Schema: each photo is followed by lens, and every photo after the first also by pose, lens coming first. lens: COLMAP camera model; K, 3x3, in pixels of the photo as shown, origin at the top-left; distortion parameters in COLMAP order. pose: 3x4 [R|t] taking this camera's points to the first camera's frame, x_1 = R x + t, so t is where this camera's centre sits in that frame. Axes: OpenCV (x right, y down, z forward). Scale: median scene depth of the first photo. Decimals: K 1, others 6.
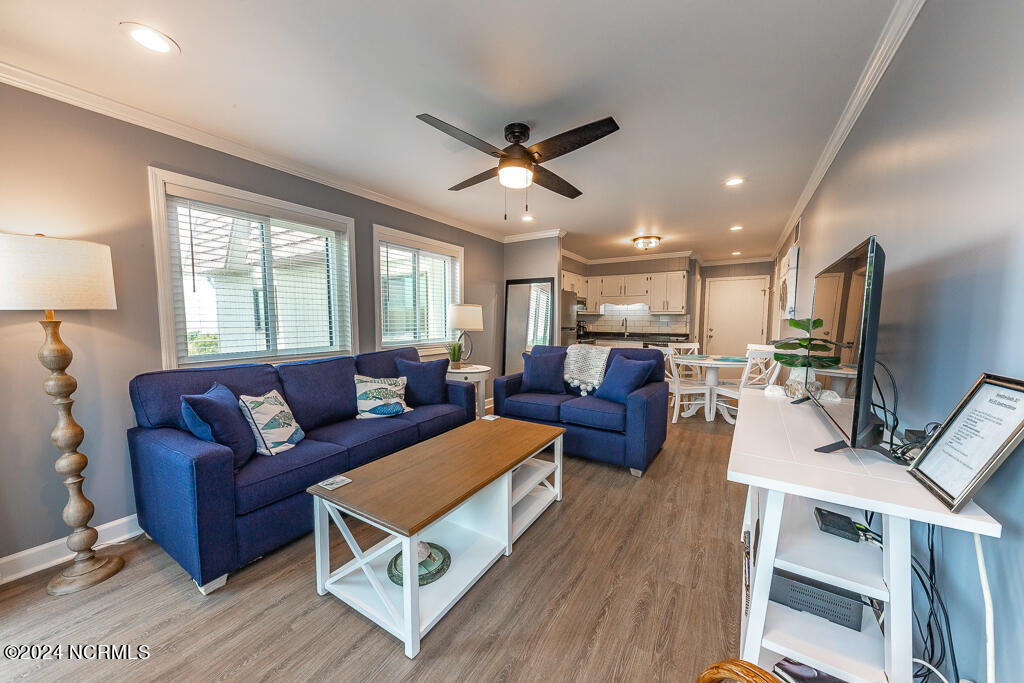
lens RADIAL K [[356.7, 0, 511.8], [0, 356.7, 351.3], [0, 0, 1]] dist [0.003001, 0.000040]
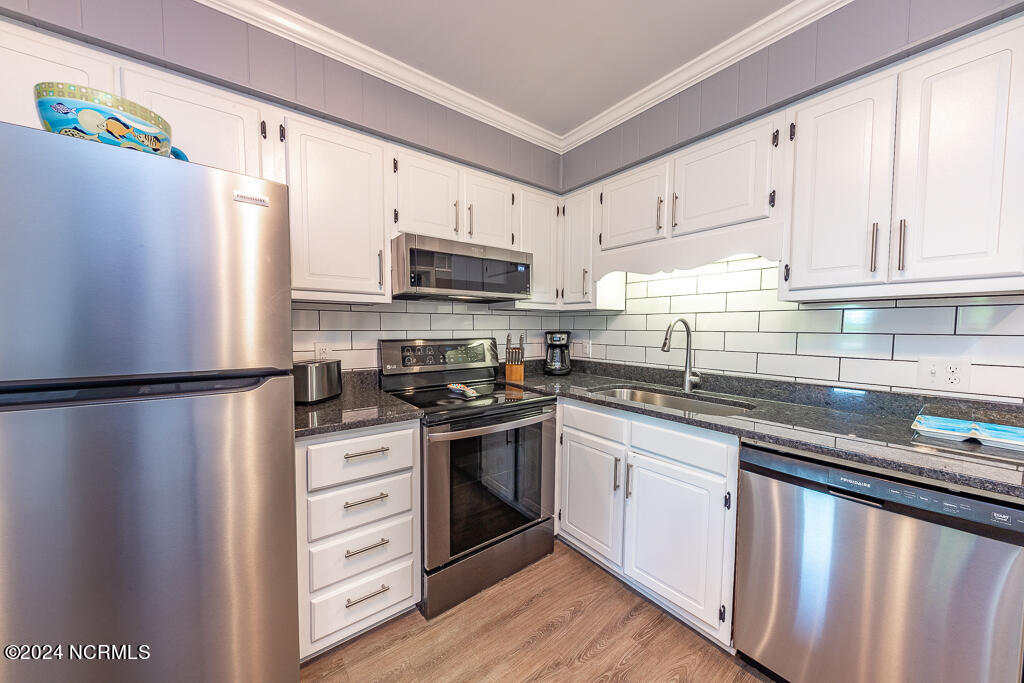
lens RADIAL K [[356.7, 0, 510.8], [0, 356.7, 349.2], [0, 0, 1]] dist [0.003001, 0.000040]
pose [[0.936120, 0.018986, -0.351169, 0.295844], [-0.028290, 0.999371, -0.021382, -0.062385], [0.350542, 0.029951, 0.936068, 0.710677]]
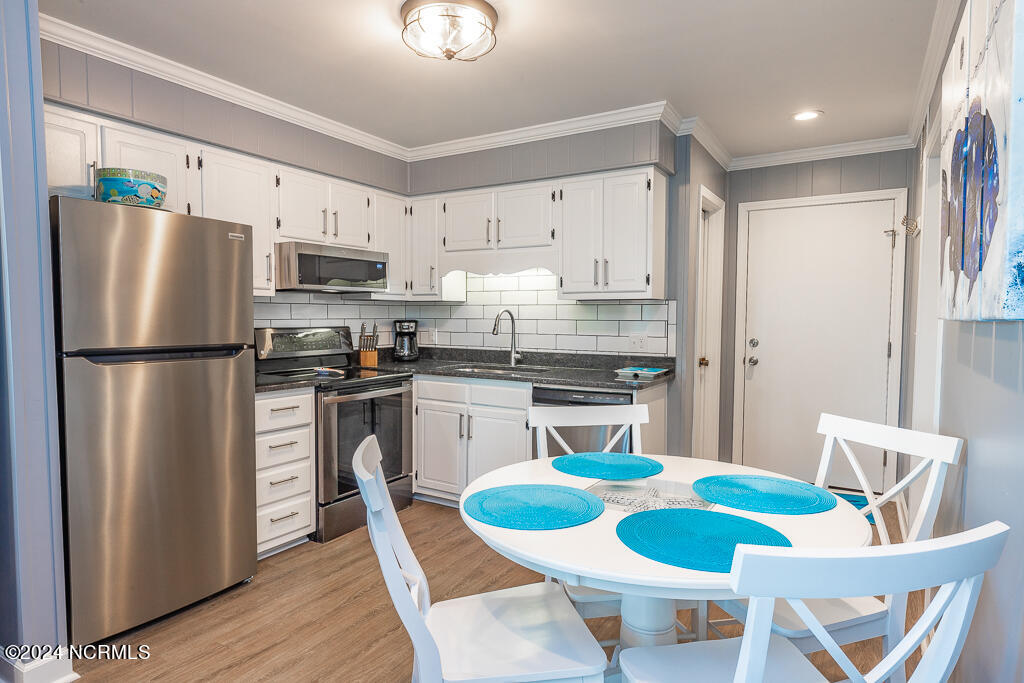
lens RADIAL K [[578.1, 0, 513.4], [0, 578.1, 344.2], [0, 0, 1]] dist [-0.008836, -0.000585]
pose [[0.999846, -0.003378, 0.017223, 0.318155], [0.004029, 0.999272, -0.037939, -0.039167], [-0.017082, 0.038003, 0.999132, 0.436771]]
